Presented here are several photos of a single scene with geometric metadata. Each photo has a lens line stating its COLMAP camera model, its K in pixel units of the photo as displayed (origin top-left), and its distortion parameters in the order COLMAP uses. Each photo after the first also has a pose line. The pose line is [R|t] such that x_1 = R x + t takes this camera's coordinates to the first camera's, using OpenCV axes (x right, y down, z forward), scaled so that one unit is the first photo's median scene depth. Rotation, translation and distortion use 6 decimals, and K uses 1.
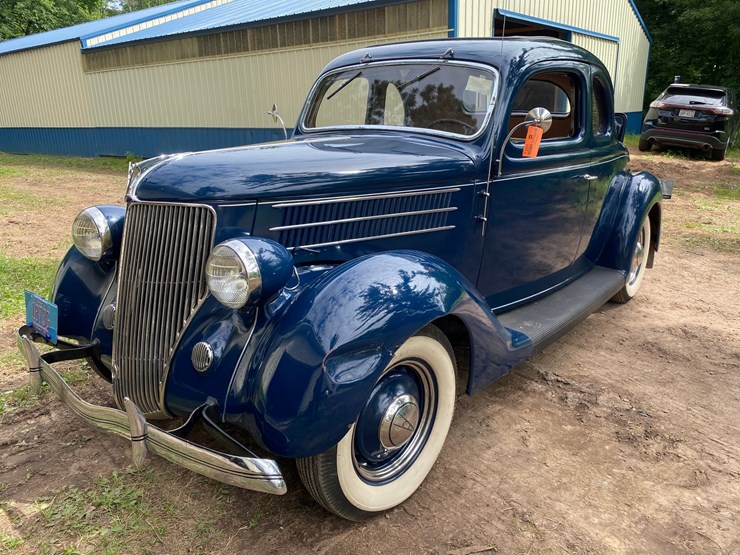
lens RADIAL K [[571.3, 0, 370.0], [0, 571.3, 277.5], [0, 0, 1]] dist [0.005277, 0.000651]
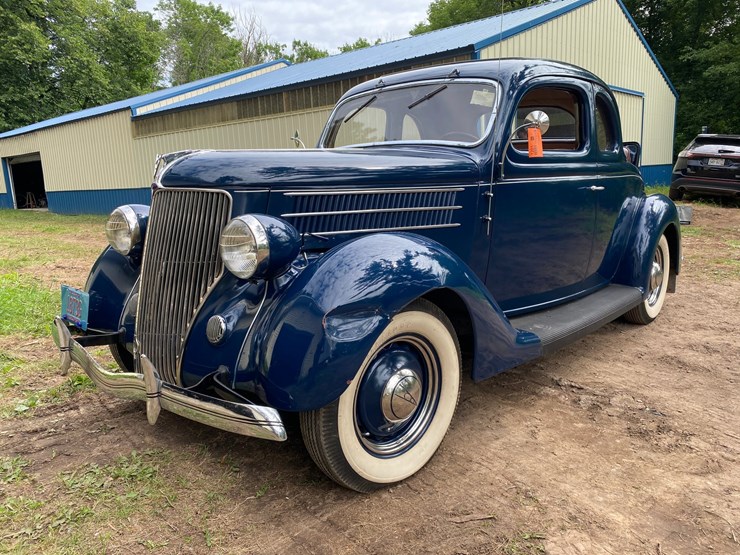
lens RADIAL K [[570.8, 0, 369.8], [0, 570.8, 279.9], [0, 0, 1]] dist [0.002384, 0.008056]
pose [[0.998103, -0.006146, -0.061265, 0.051956], [-0.000342, 0.994437, -0.105330, 0.137149], [0.061571, 0.105151, 0.992548, -0.045975]]
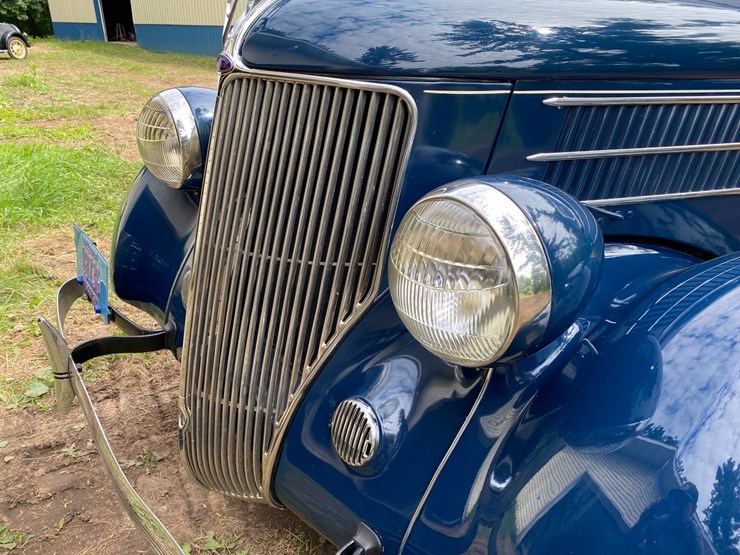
lens RADIAL K [[565.0, 0, 366.4], [0, 565.0, 280.2], [0, 0, 1]] dist [0.011641, -0.001337]
pose [[0.974925, 0.119058, -0.188009, -0.184245], [-0.091219, 0.984413, 0.150364, -0.042163], [0.202981, -0.129444, 0.970589, 0.498097]]
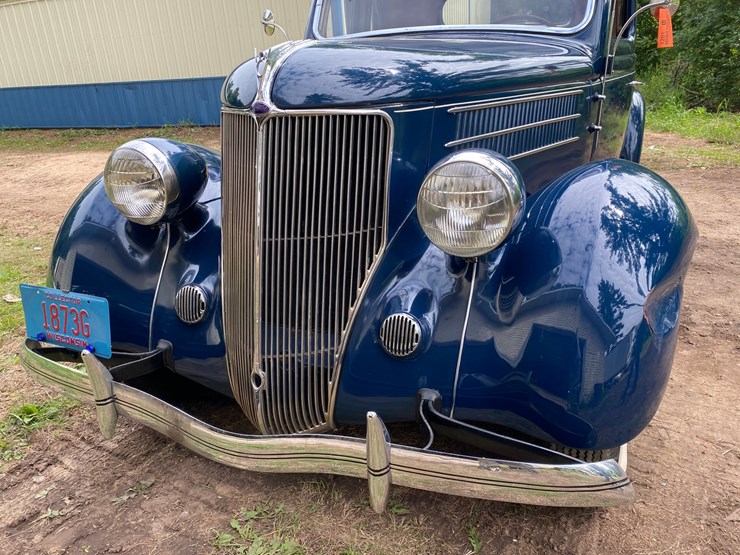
lens RADIAL K [[570.8, 0, 369.8], [0, 570.8, 279.9], [0, 0, 1]] dist [0.002384, 0.008056]
pose [[0.956074, -0.137482, 0.258884, -0.427978], [0.118663, 0.989112, 0.087046, 0.007522], [-0.268032, -0.052502, 0.961978, 0.302621]]
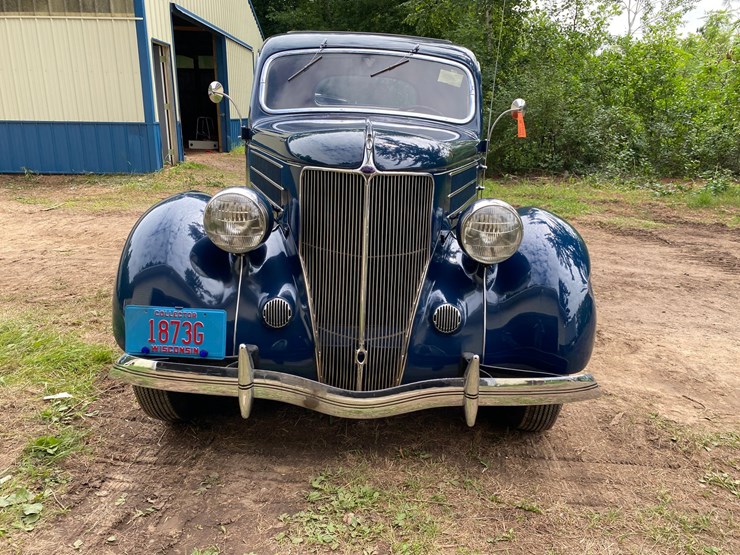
lens RADIAL K [[568.2, 0, 376.1], [0, 568.2, 276.3], [0, 0, 1]] dist [0.013977, -0.003295]
pose [[0.763352, -0.141251, 0.630350, -0.884676], [0.146623, 0.988219, 0.043882, -0.001670], [-0.629122, 0.058927, 0.775070, 0.239026]]
